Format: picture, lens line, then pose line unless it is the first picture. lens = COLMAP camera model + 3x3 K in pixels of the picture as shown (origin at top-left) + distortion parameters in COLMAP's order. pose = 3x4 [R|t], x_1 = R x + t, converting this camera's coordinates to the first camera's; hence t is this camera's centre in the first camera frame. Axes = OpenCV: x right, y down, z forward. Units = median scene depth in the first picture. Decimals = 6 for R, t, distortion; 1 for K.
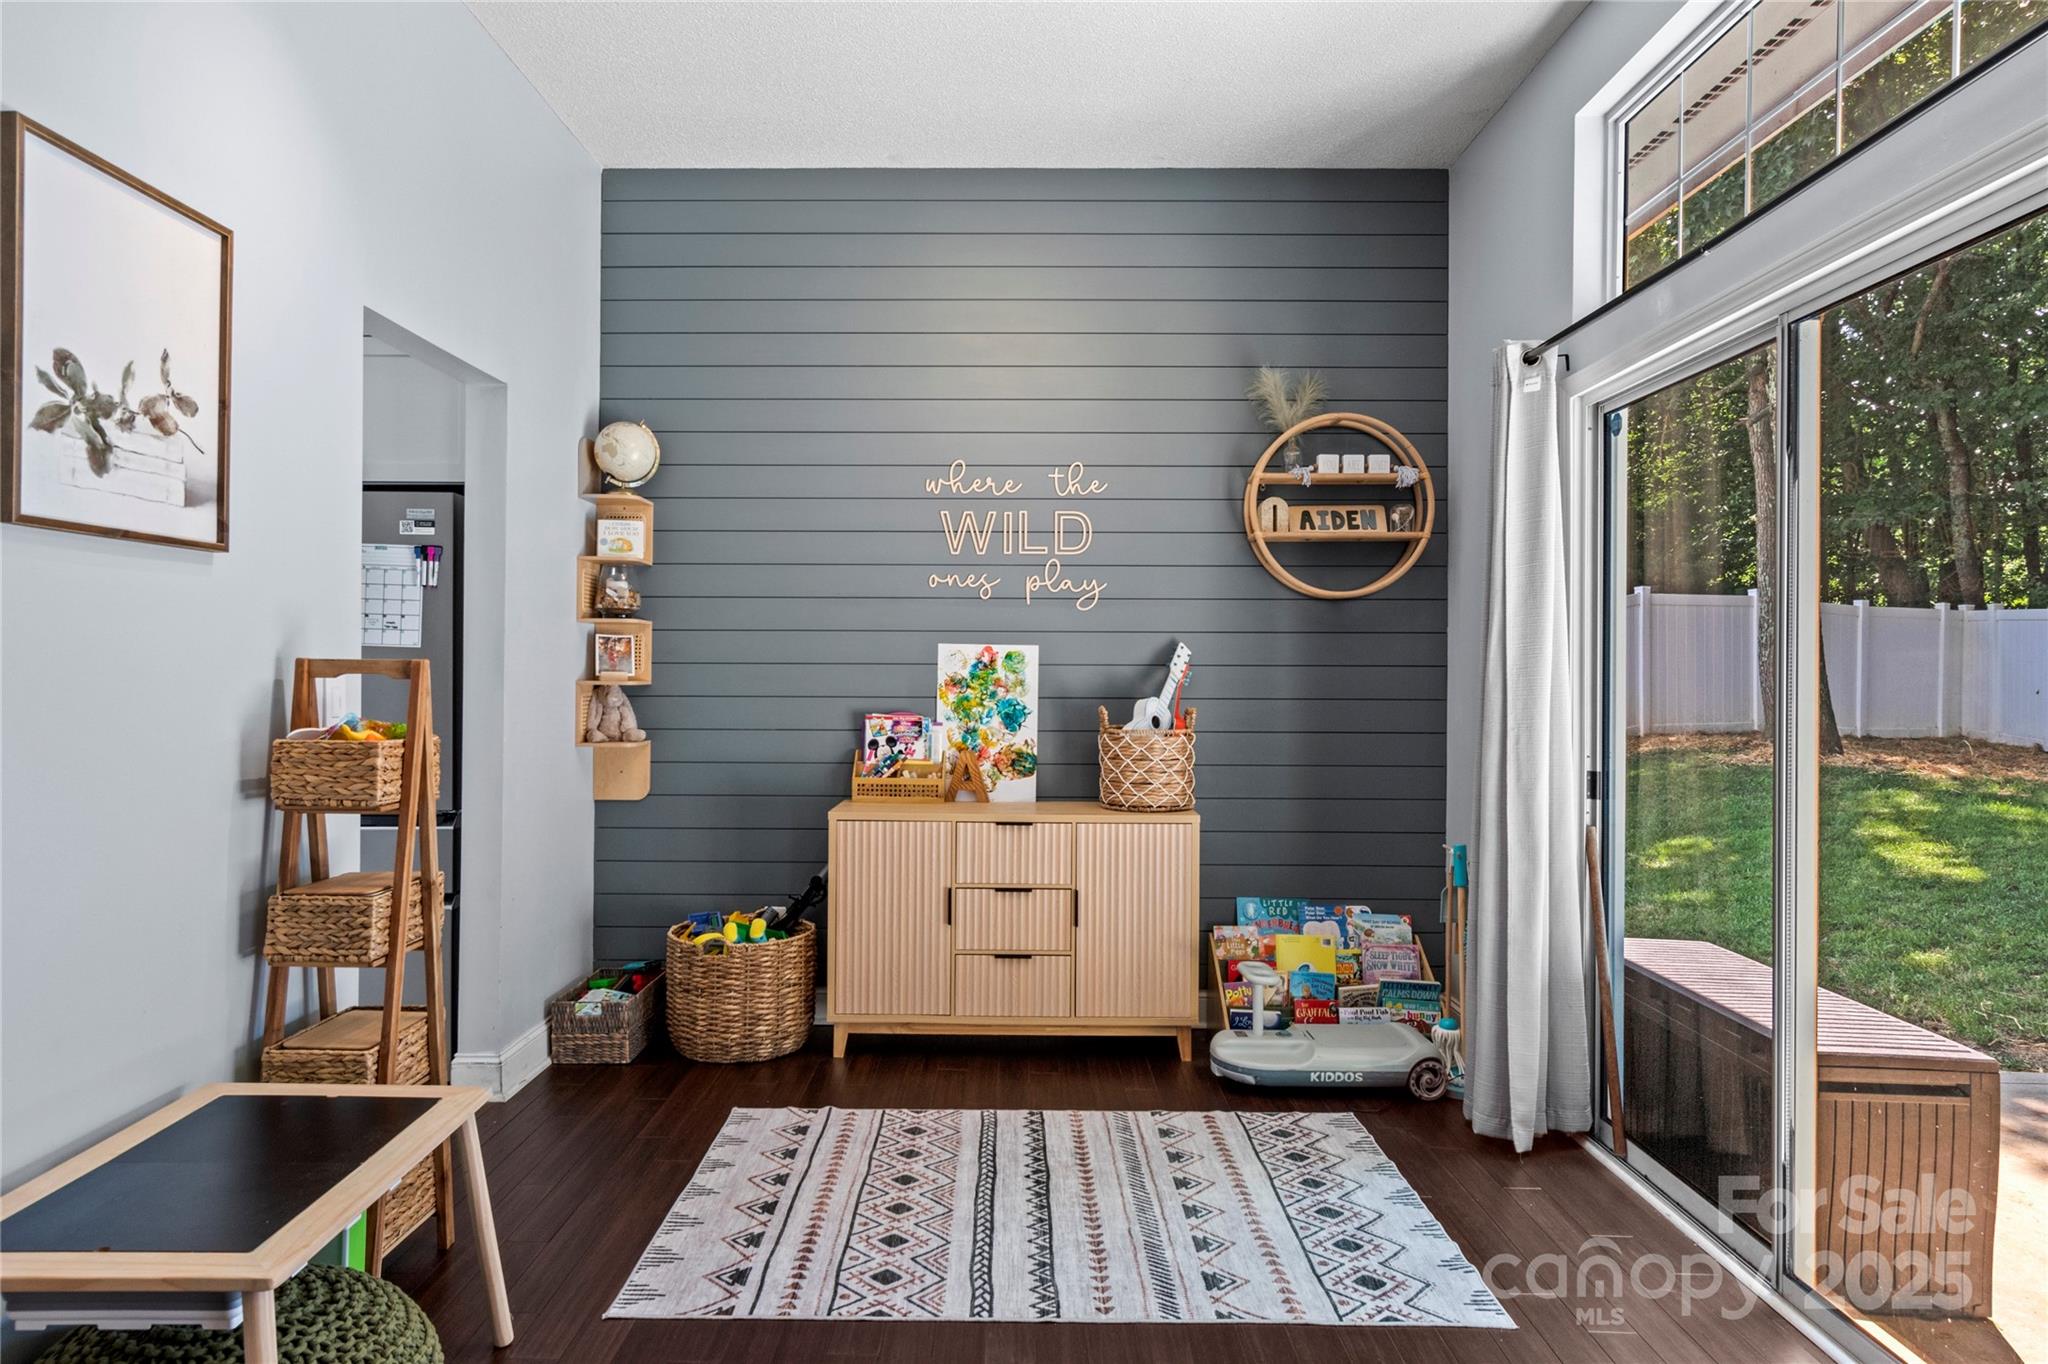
lens RADIAL K [[1261.8, 0, 1007.6], [0, 1261.8, 668.3], [0, 0, 1]] dist [0.008863, 0.000681]
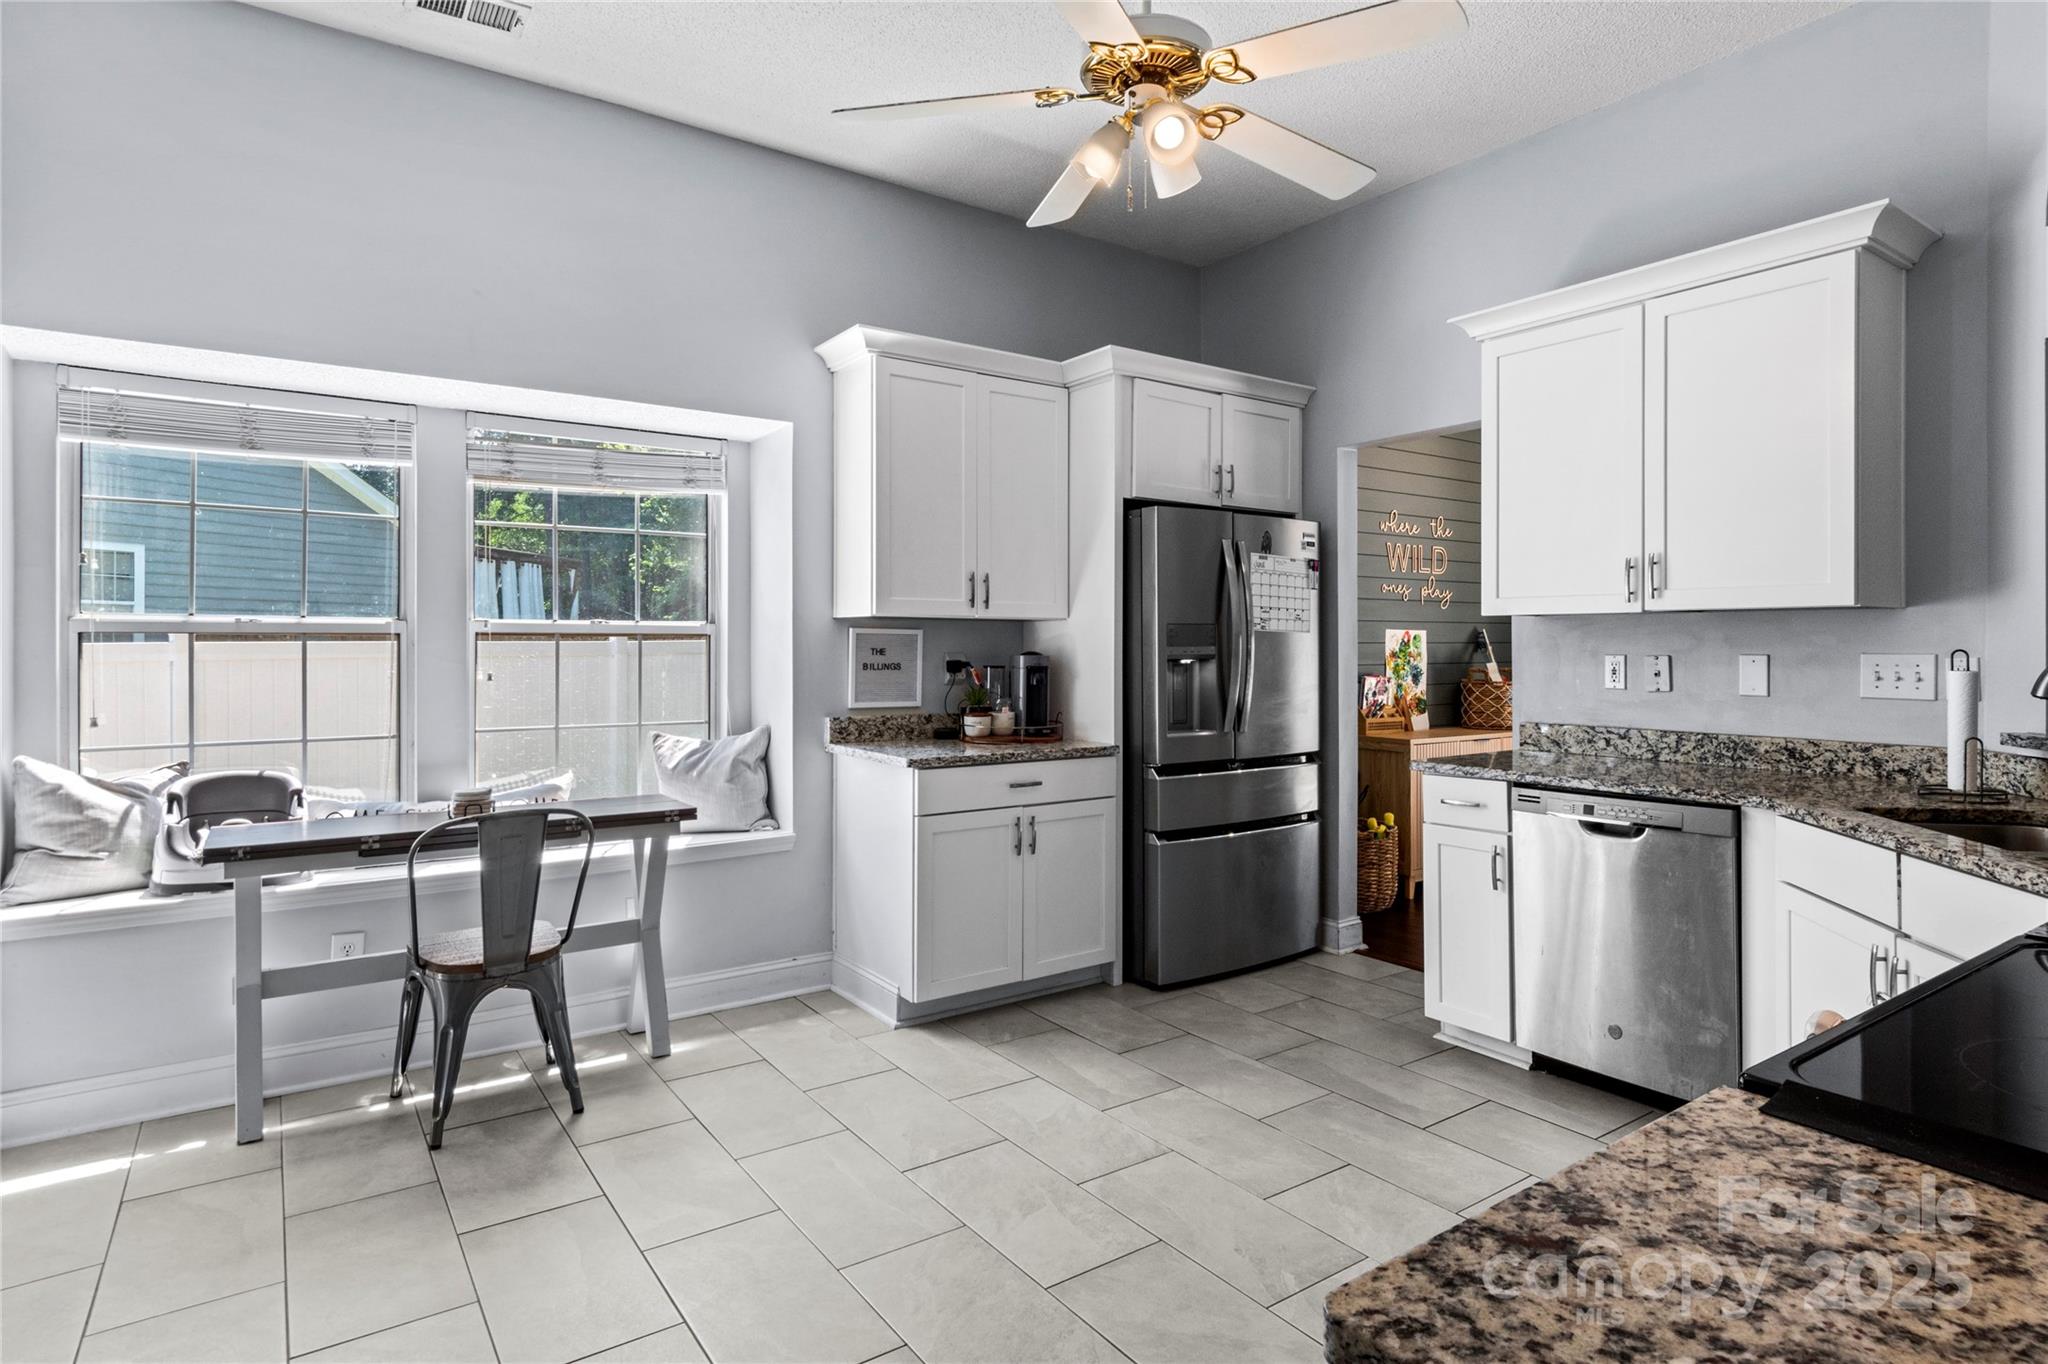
lens RADIAL K [[1073.3, 0, 1013.3], [0, 1073.3, 661.5], [0, 0, 1]] dist [0.006559, -0.004757]
pose [[0.814555, -0.013794, 0.579922, -1.207407], [0.002008, 0.999778, 0.020960, -0.008963], [-0.580083, -0.015909, 0.814402, 0.203429]]
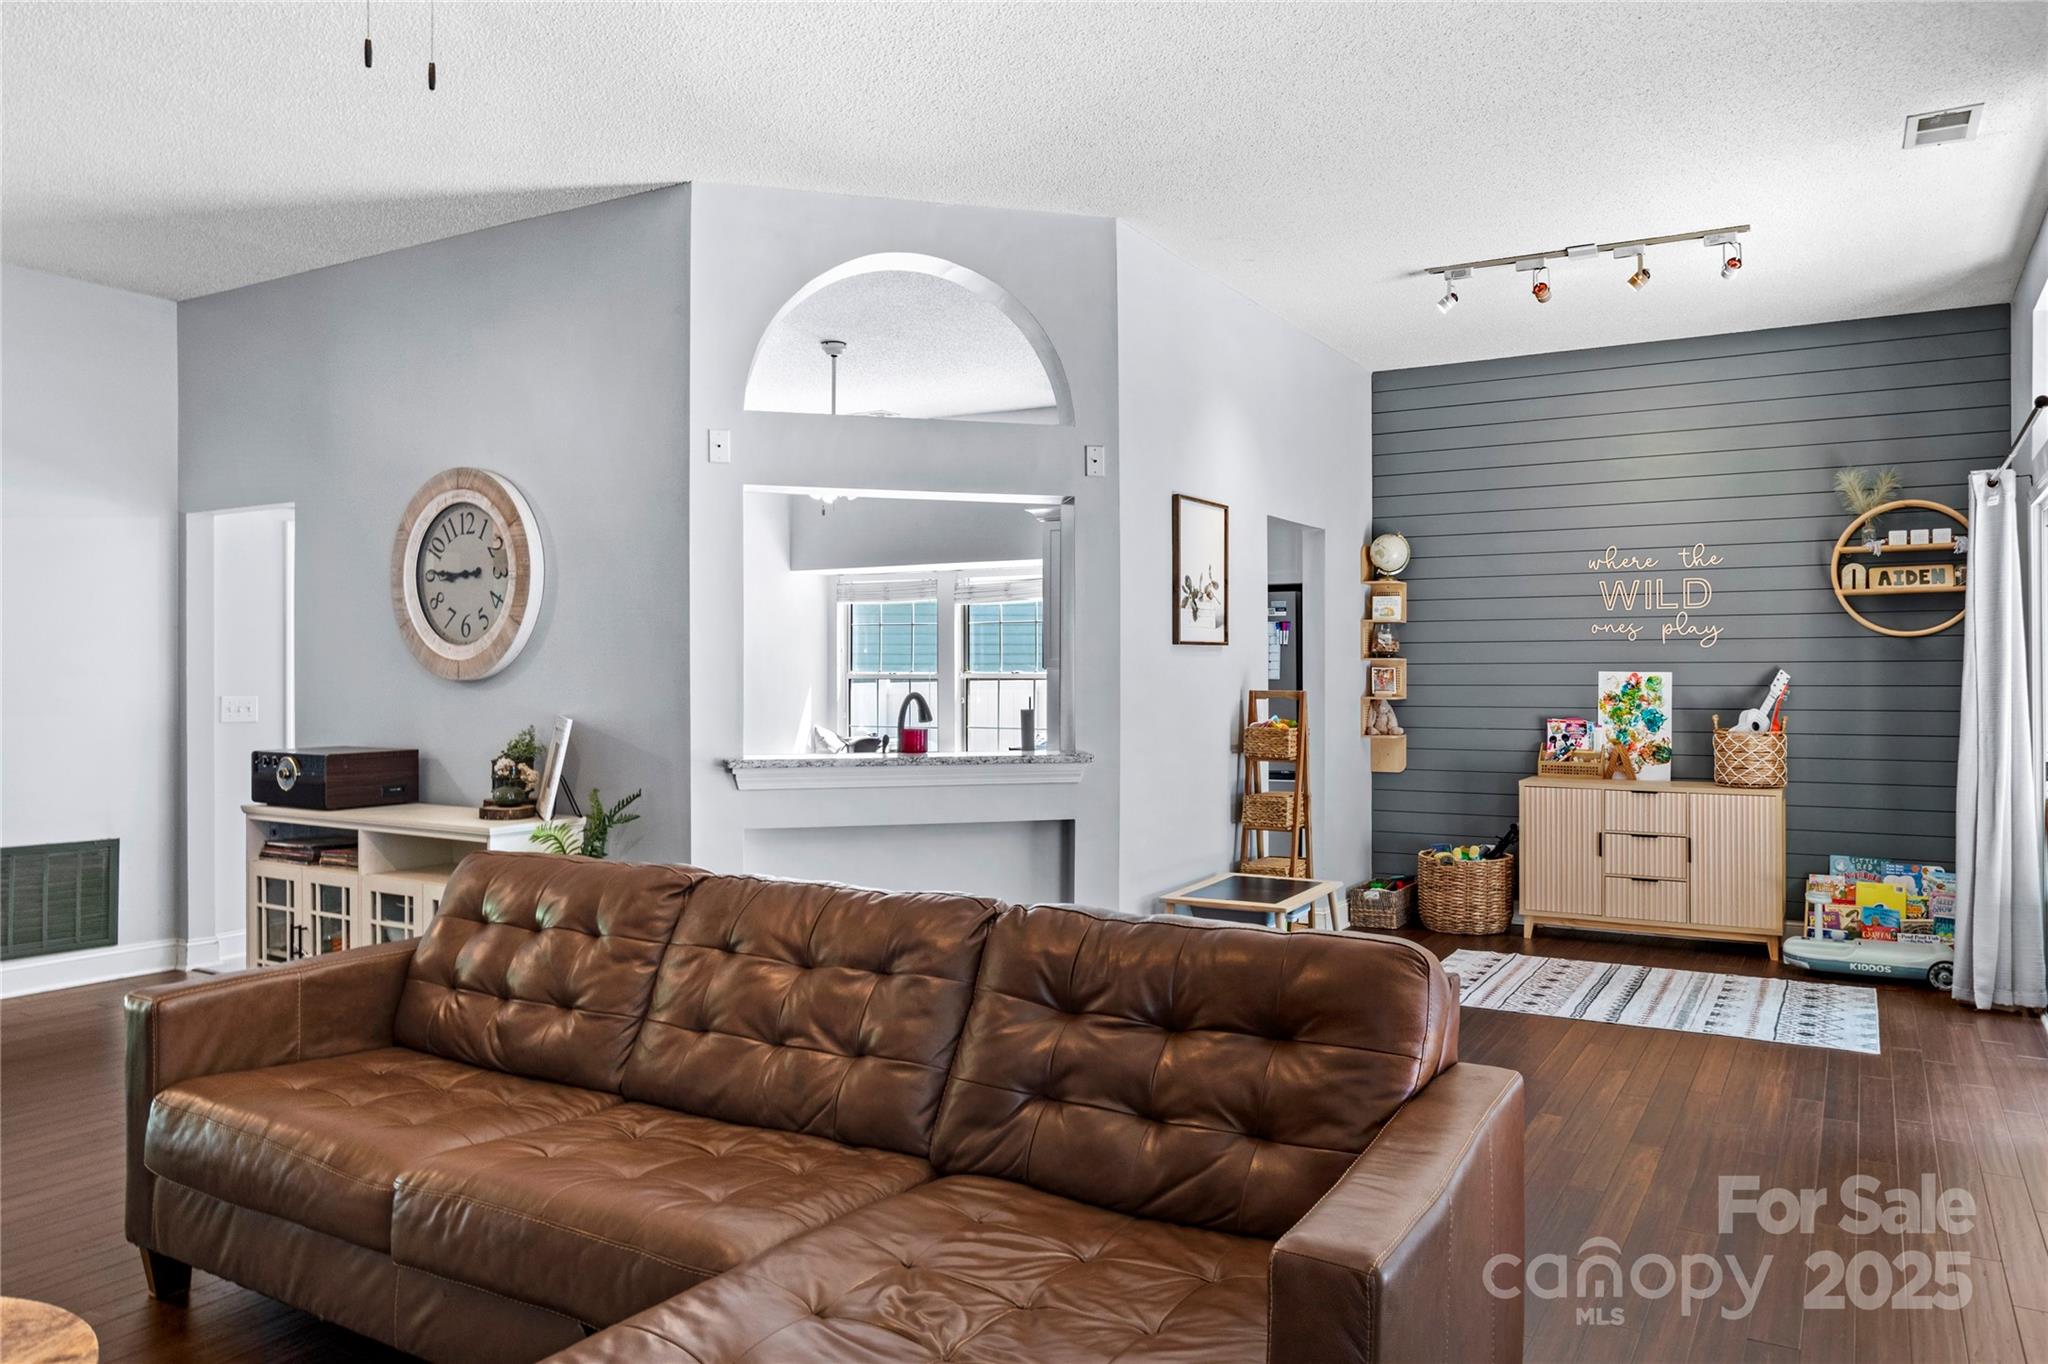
lens RADIAL K [[1403.3, 0, 1085.1], [0, 1403.3, 657.5], [0, 0, 1]] dist [-0.003945, 0.004547]
pose [[0.880722, -0.011895, -0.473483, 0.196404], [0.008225, 0.999918, -0.009821, -0.025229], [0.473561, 0.004755, 0.880748, -0.739490]]
